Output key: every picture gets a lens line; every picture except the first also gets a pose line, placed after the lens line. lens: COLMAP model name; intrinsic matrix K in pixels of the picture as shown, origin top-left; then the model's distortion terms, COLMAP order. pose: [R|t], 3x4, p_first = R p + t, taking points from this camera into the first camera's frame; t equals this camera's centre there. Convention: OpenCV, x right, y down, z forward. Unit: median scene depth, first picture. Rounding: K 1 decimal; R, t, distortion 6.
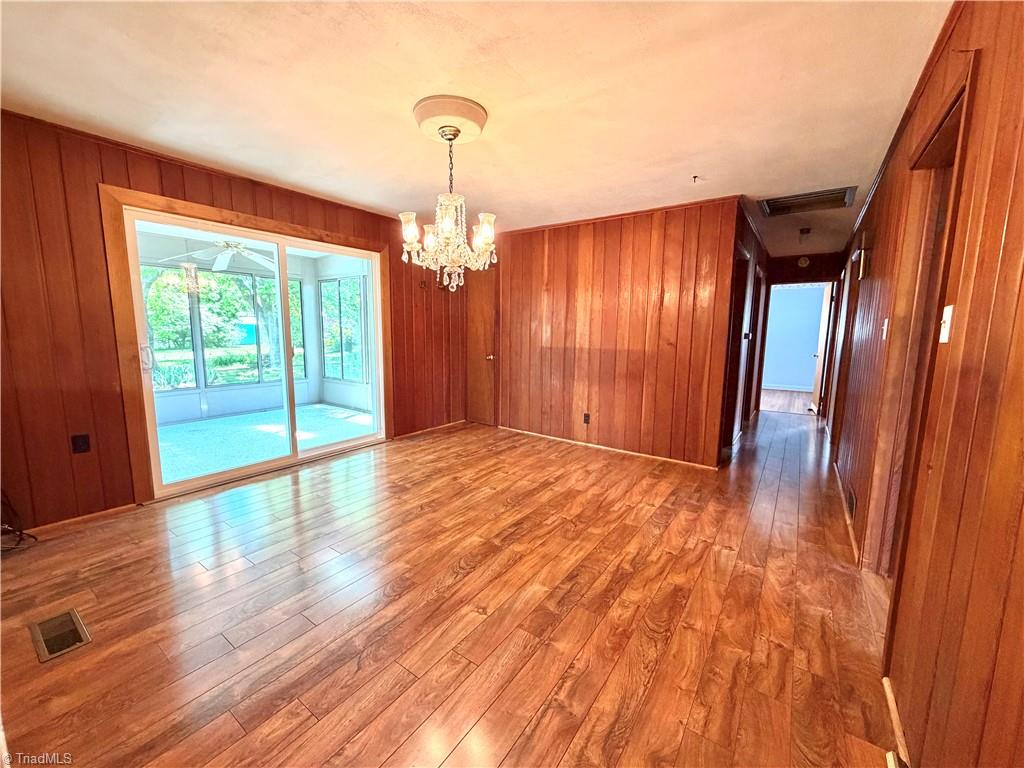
lens RADIAL K [[408.5, 0, 514.0], [0, 408.5, 380.1], [0, 0, 1]] dist [0.001768, -0.000127]
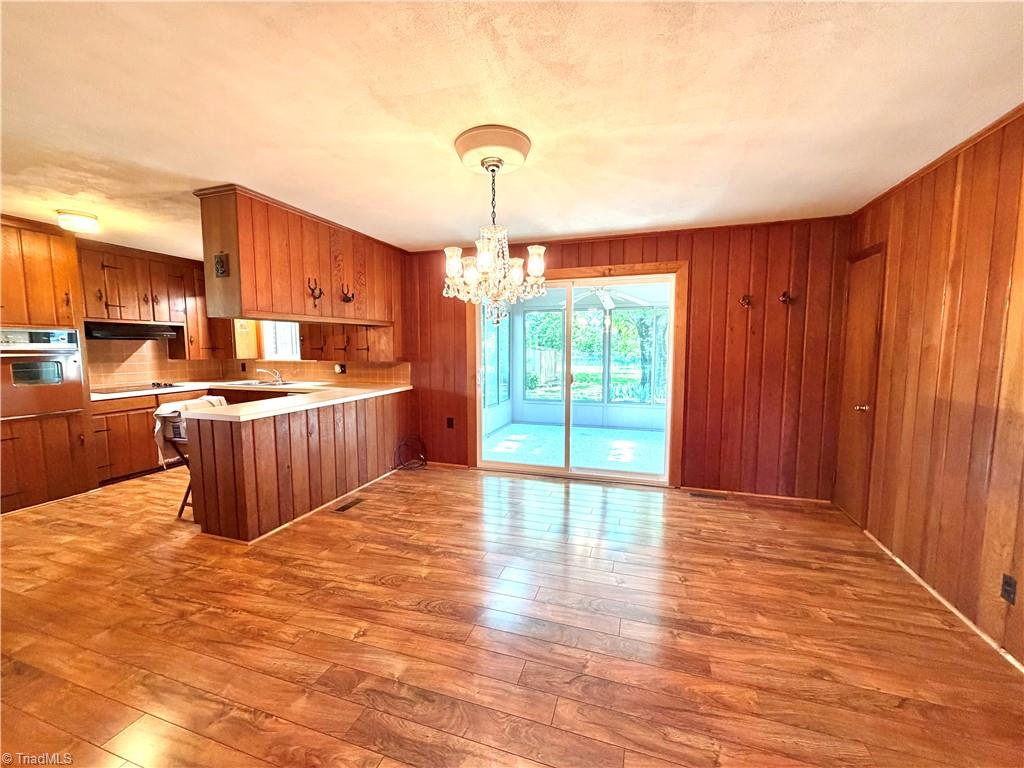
lens RADIAL K [[408.5, 0, 511.2], [0, 408.5, 386.7], [0, 0, 1]] dist [0.001768, -0.000127]
pose [[0.296397, 0.080214, -0.951690, 0.469566], [-0.111574, 0.992552, 0.048909, -0.079956], [0.948525, 0.091687, 0.303139, 0.466397]]
